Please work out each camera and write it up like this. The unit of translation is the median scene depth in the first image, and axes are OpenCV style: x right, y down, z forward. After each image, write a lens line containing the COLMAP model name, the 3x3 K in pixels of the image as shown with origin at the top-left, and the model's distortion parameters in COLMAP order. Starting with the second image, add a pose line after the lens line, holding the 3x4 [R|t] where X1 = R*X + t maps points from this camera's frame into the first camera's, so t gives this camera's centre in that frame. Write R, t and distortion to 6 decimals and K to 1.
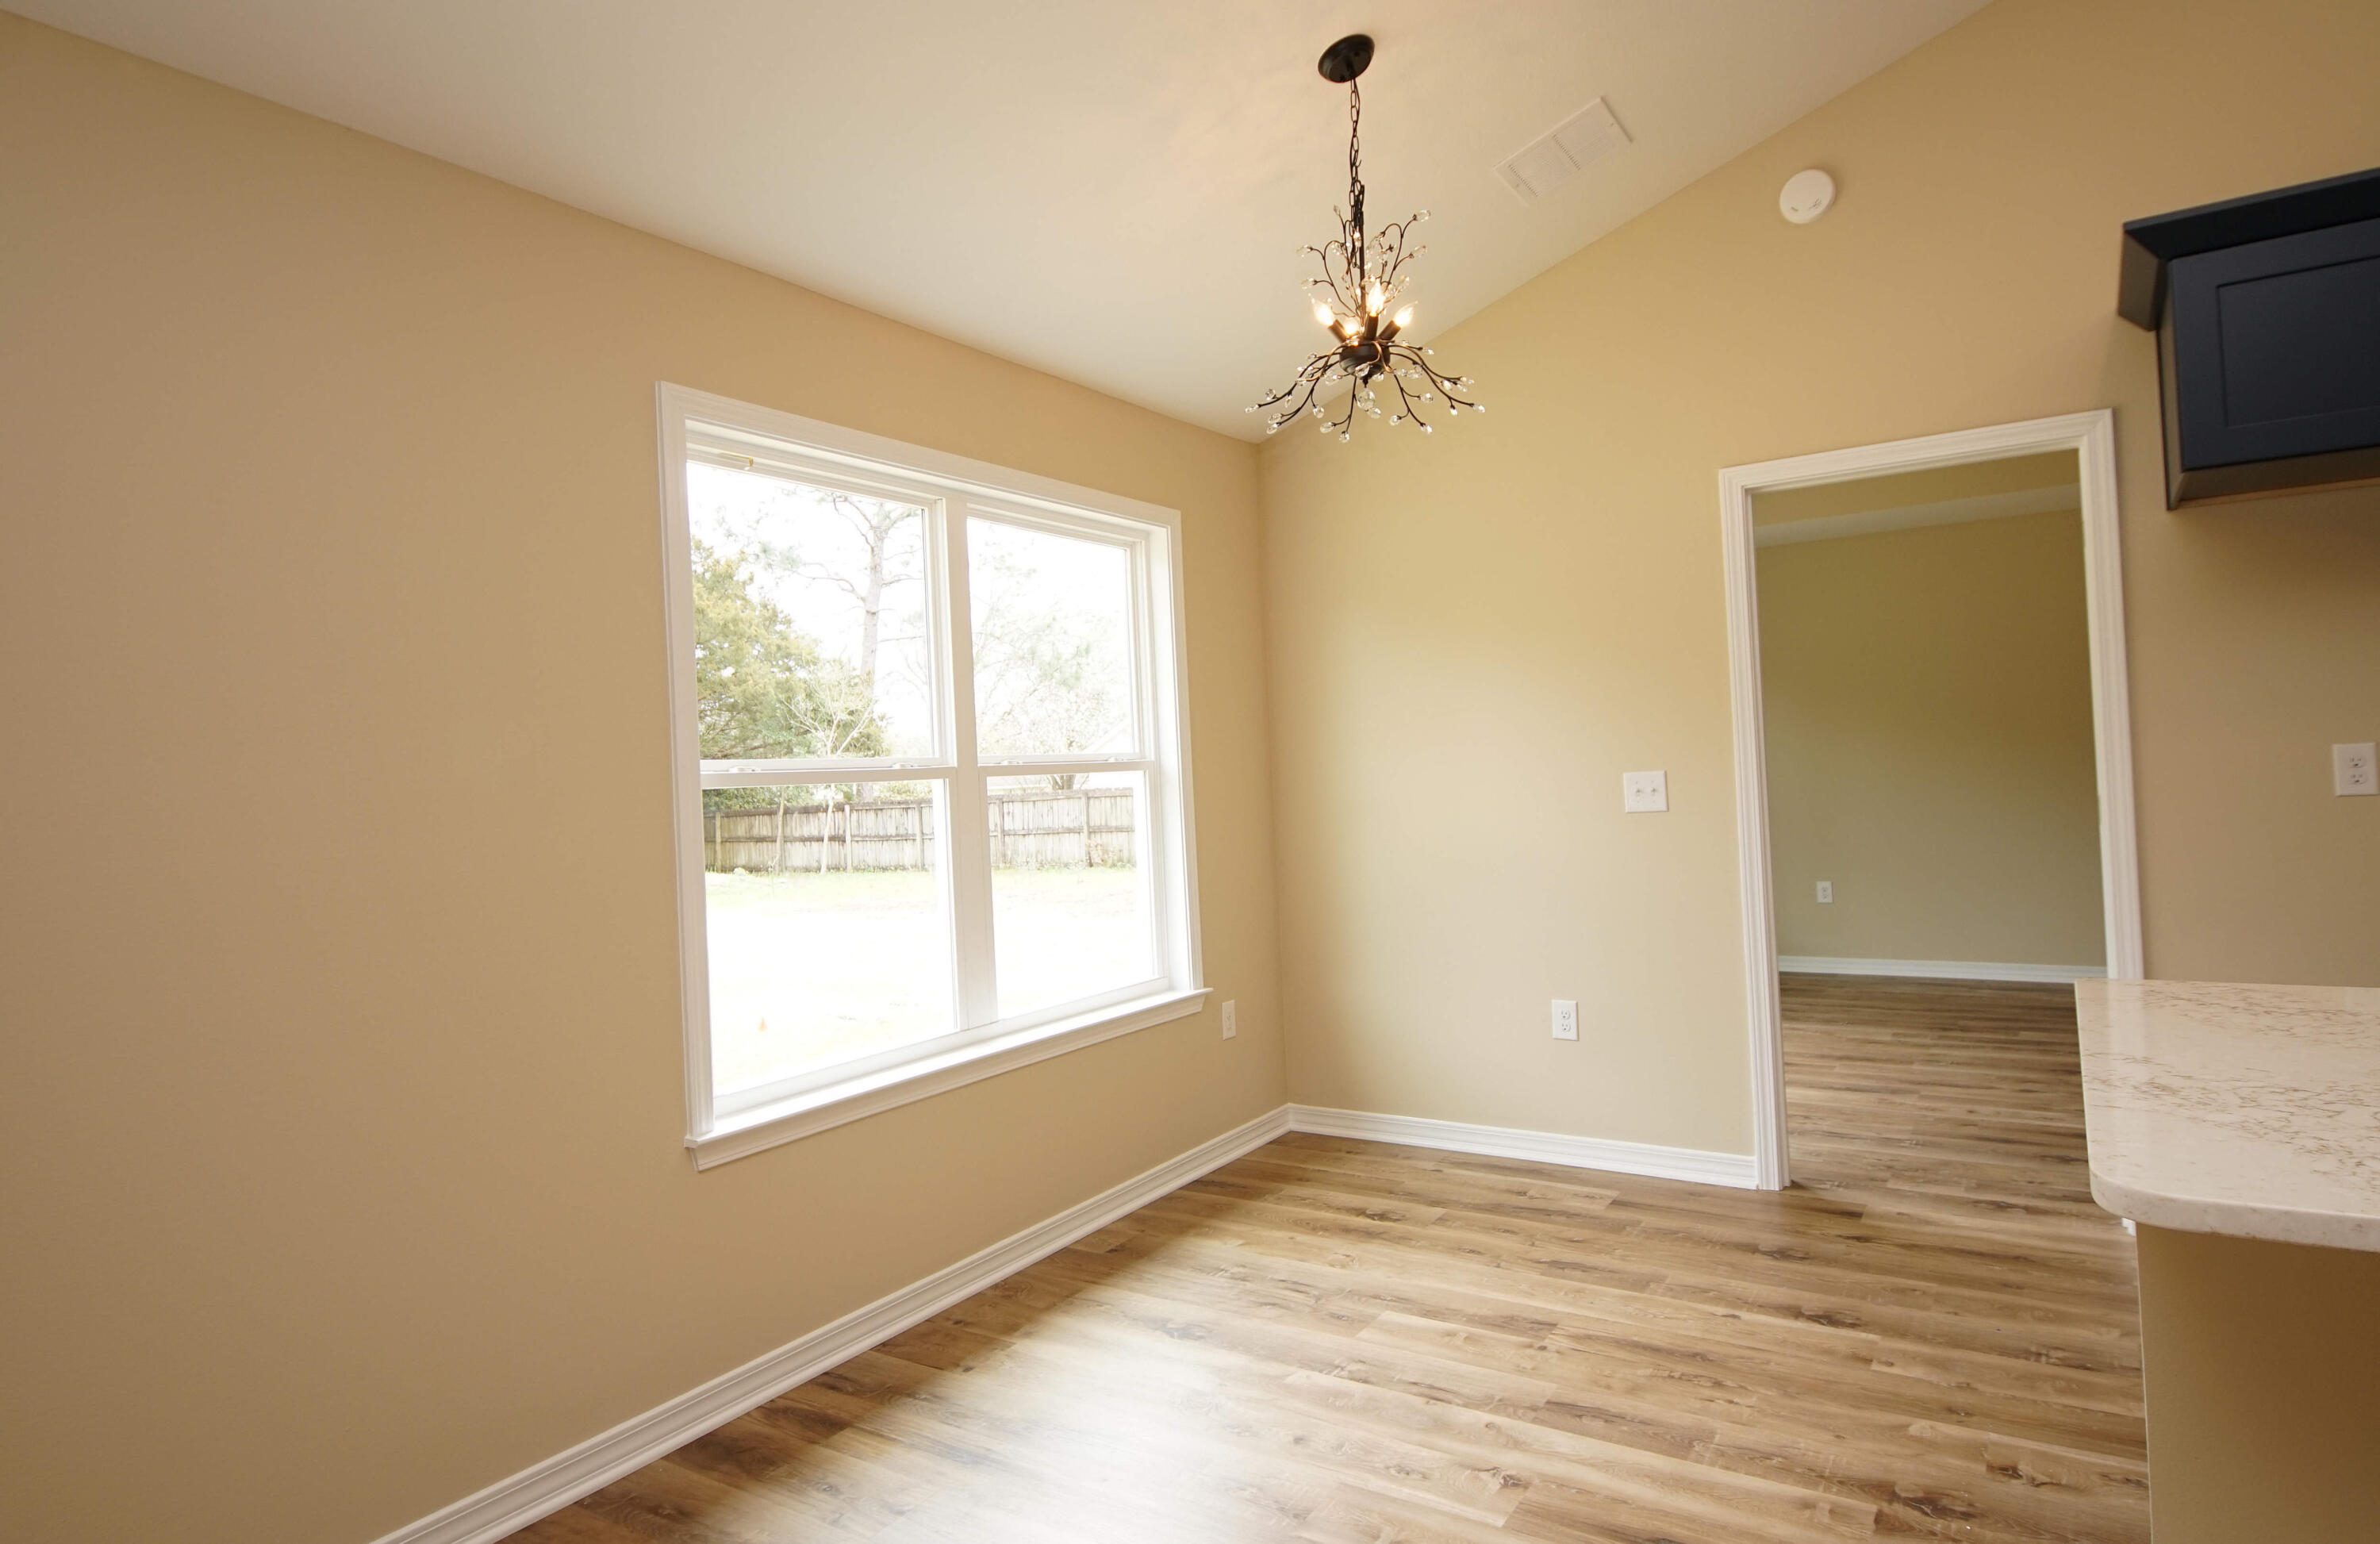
lens RADIAL K [[1303.1, 0, 1185.7], [0, 1303.1, 757.4], [0, 0, 1]] dist [0.013661, -0.013751]
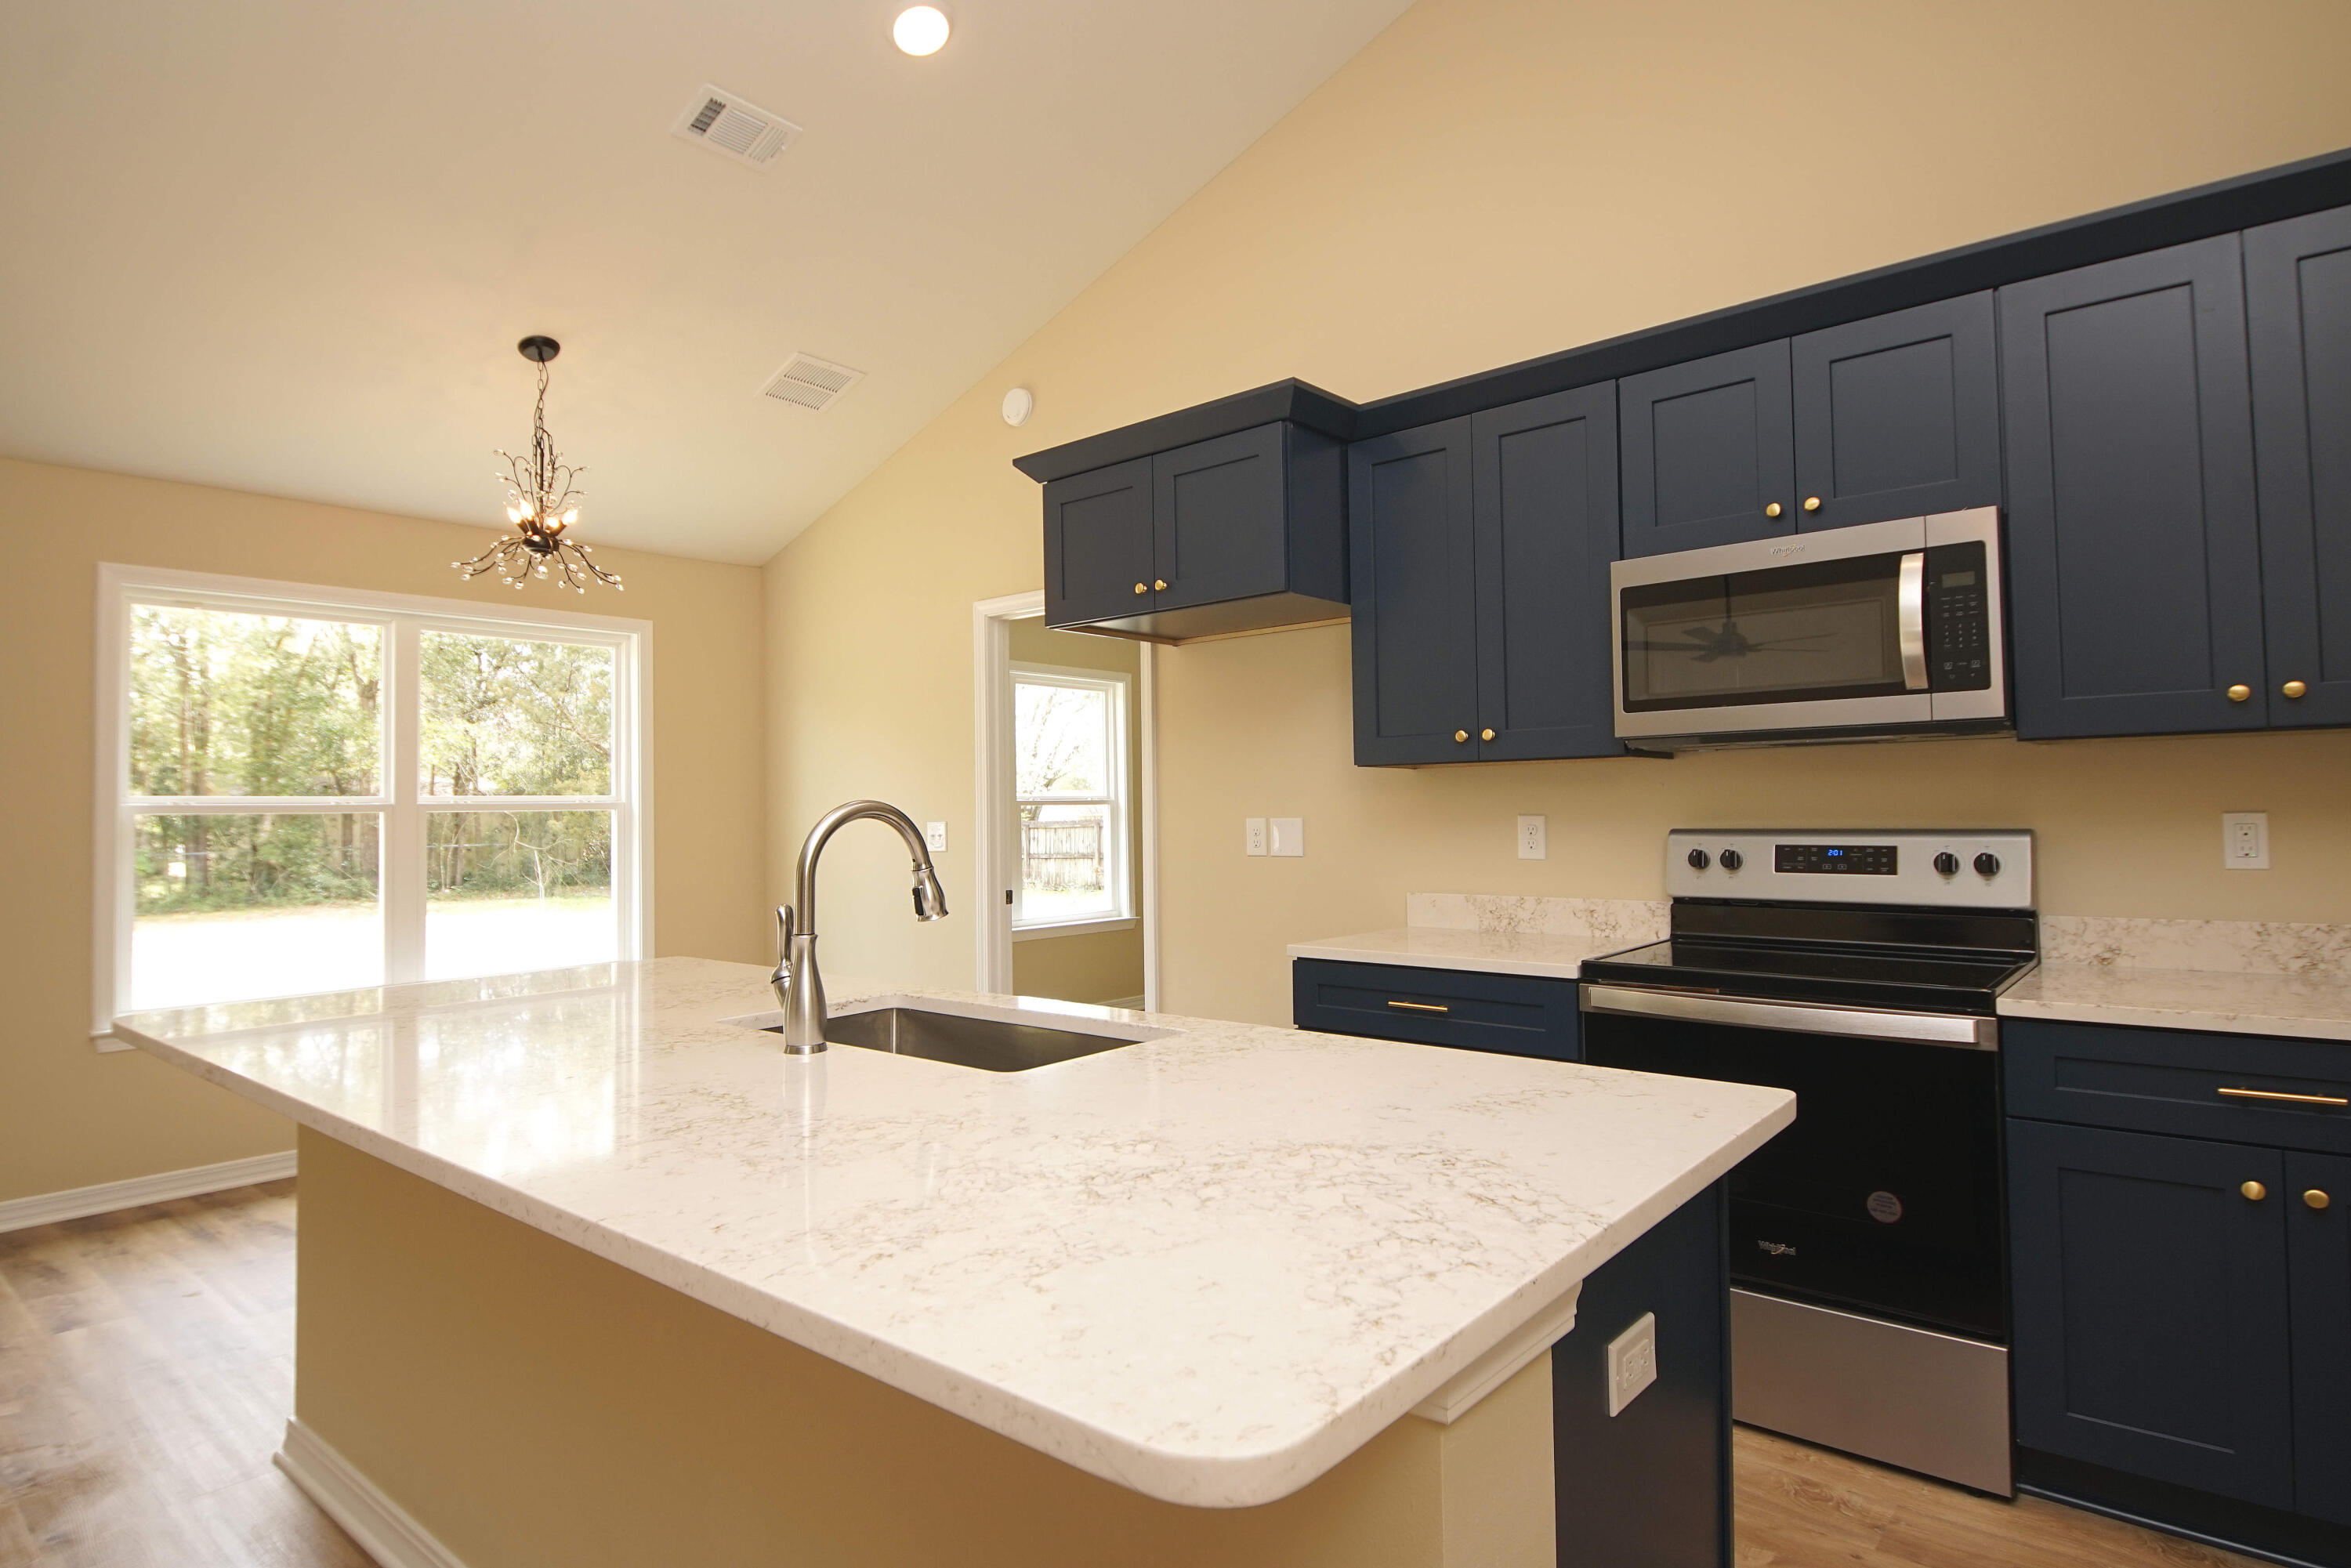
lens RADIAL K [[1259.1, 0, 1158.5], [0, 1259.1, 781.6], [0, 0, 1]] dist [0.028467, -0.026173]
pose [[0.990822, 0.027416, -0.132366, 0.852264], [-0.028049, 0.999602, -0.002921, -0.038145], [0.132233, 0.006607, 0.991197, -0.292022]]
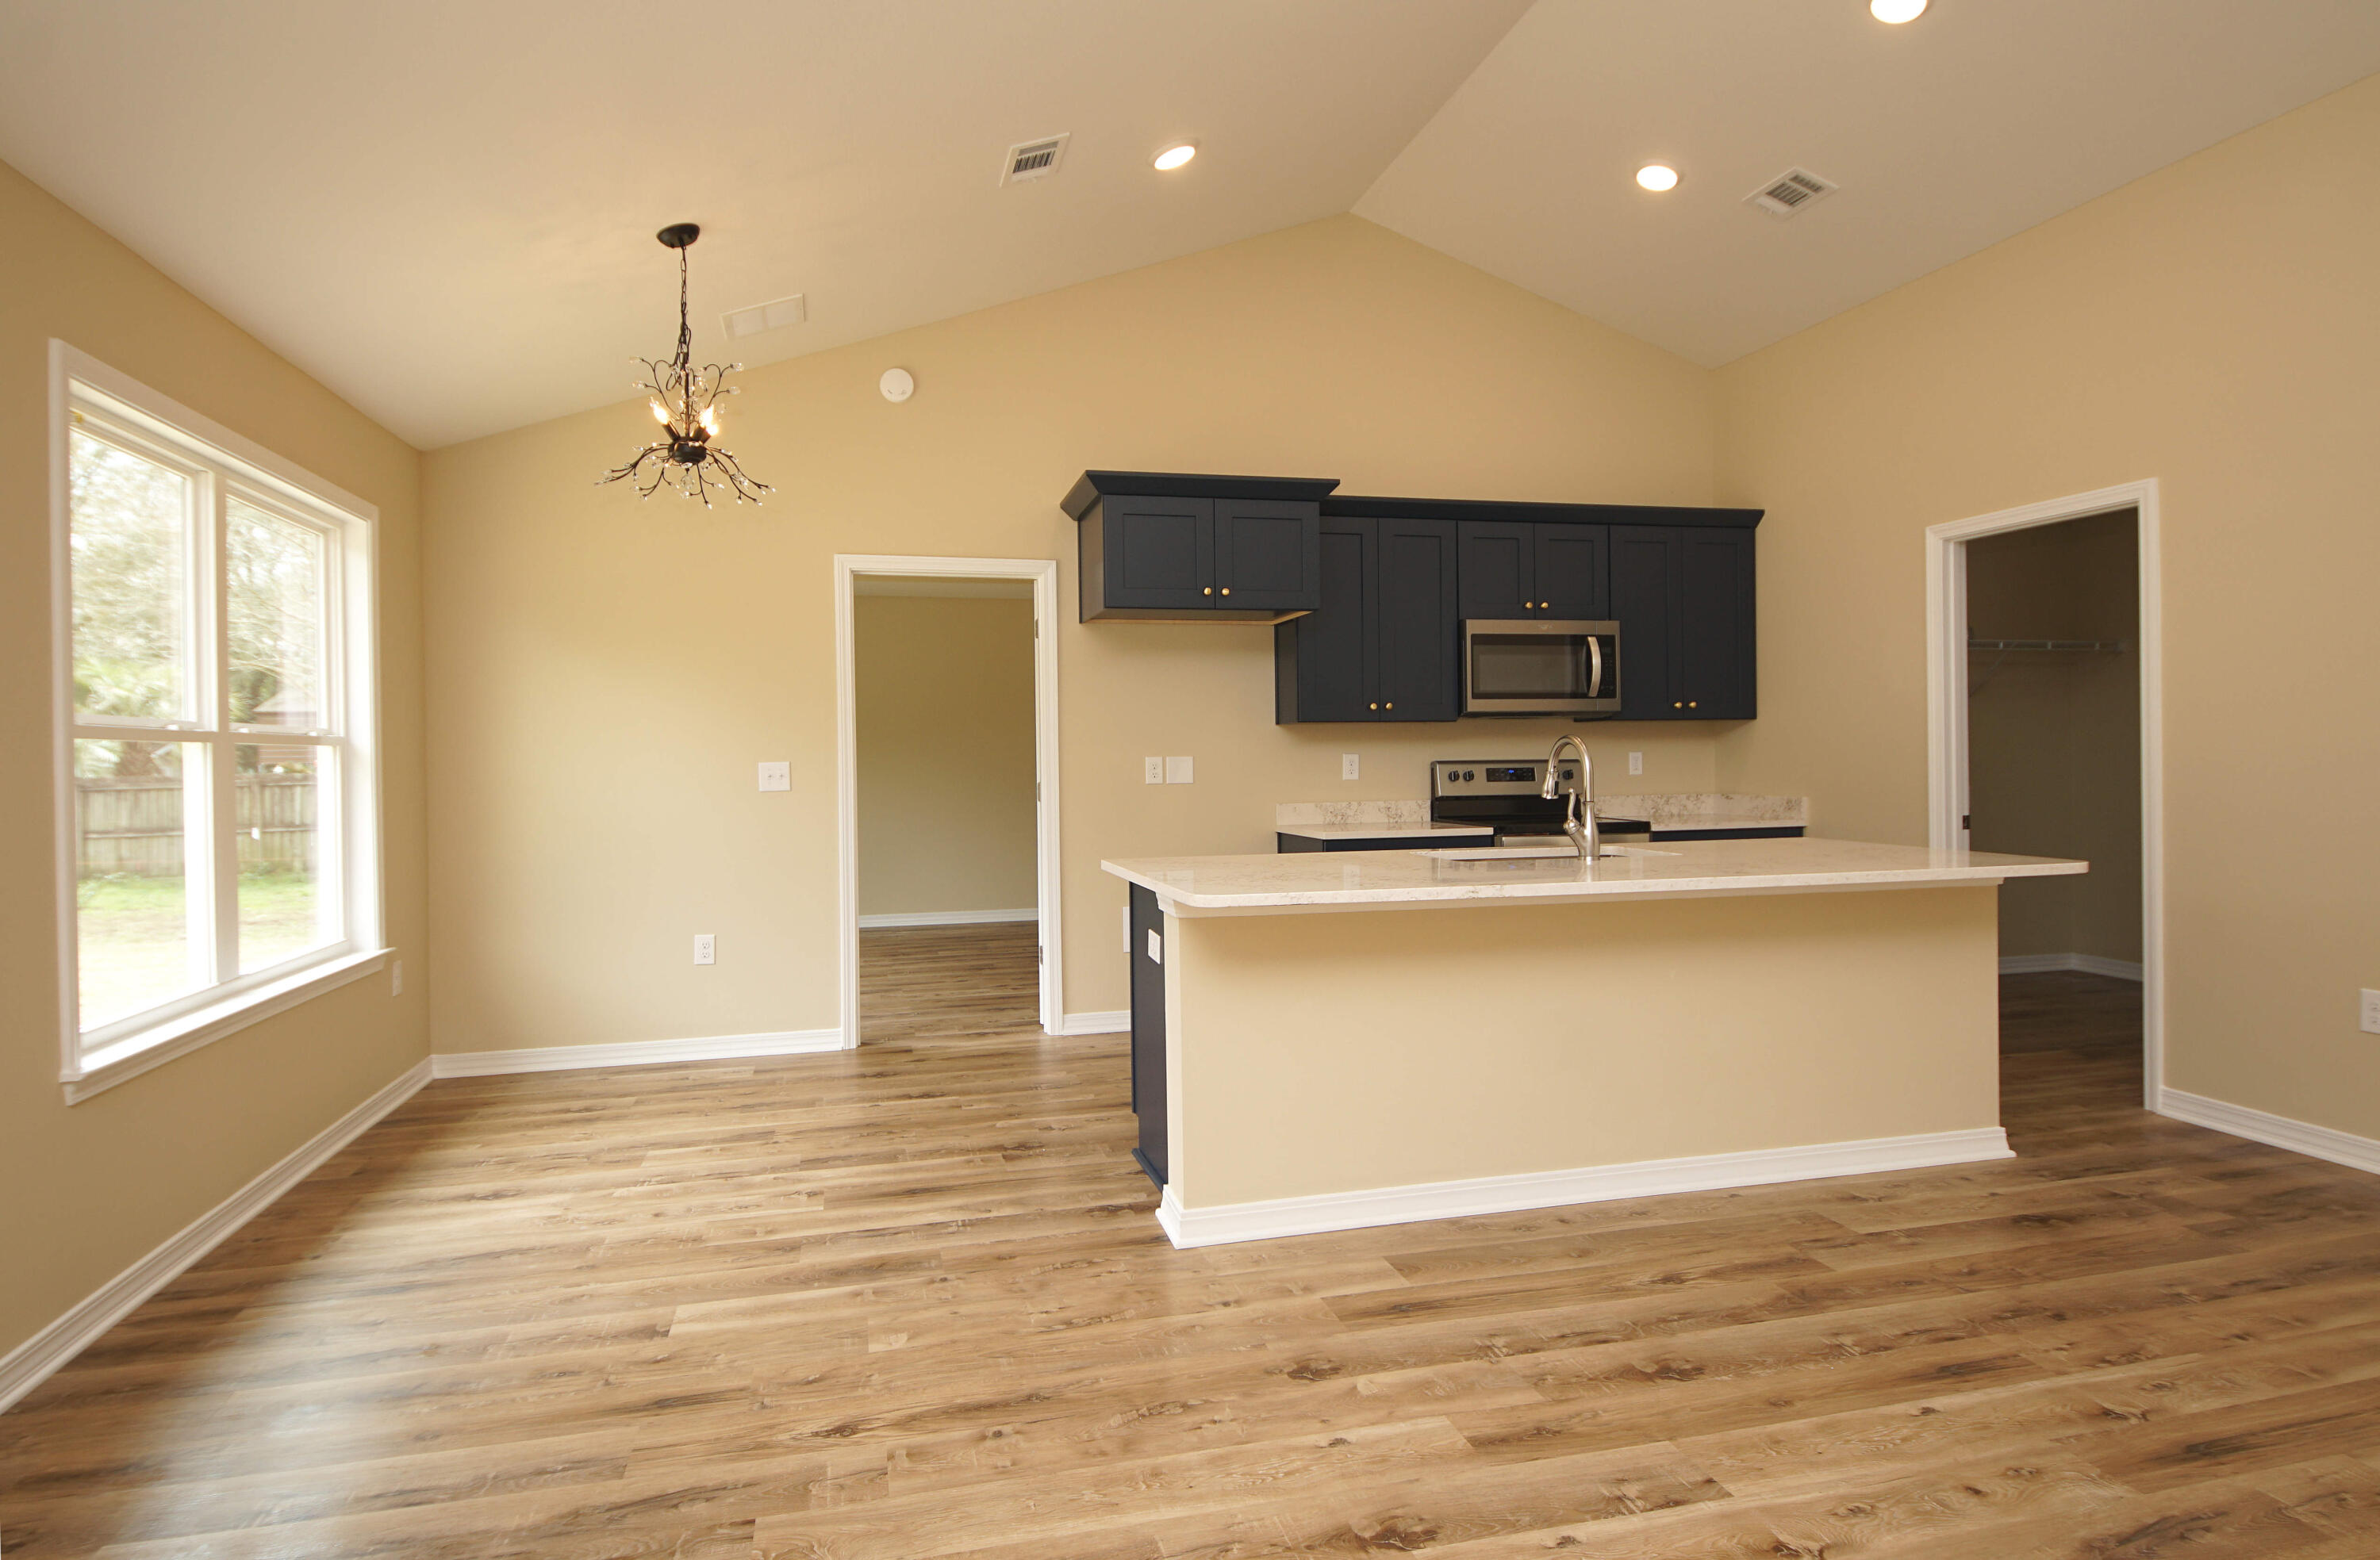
lens RADIAL K [[1302.8, 0, 1170.9], [0, 1302.8, 759.6], [0, 0, 1]] dist [0.013661, -0.013751]
pose [[0.676546, 0.035871, 0.735526, -0.424068], [-0.030304, 0.999323, -0.020862, 0.028222], [-0.735777, -0.008176, 0.677175, -0.263377]]
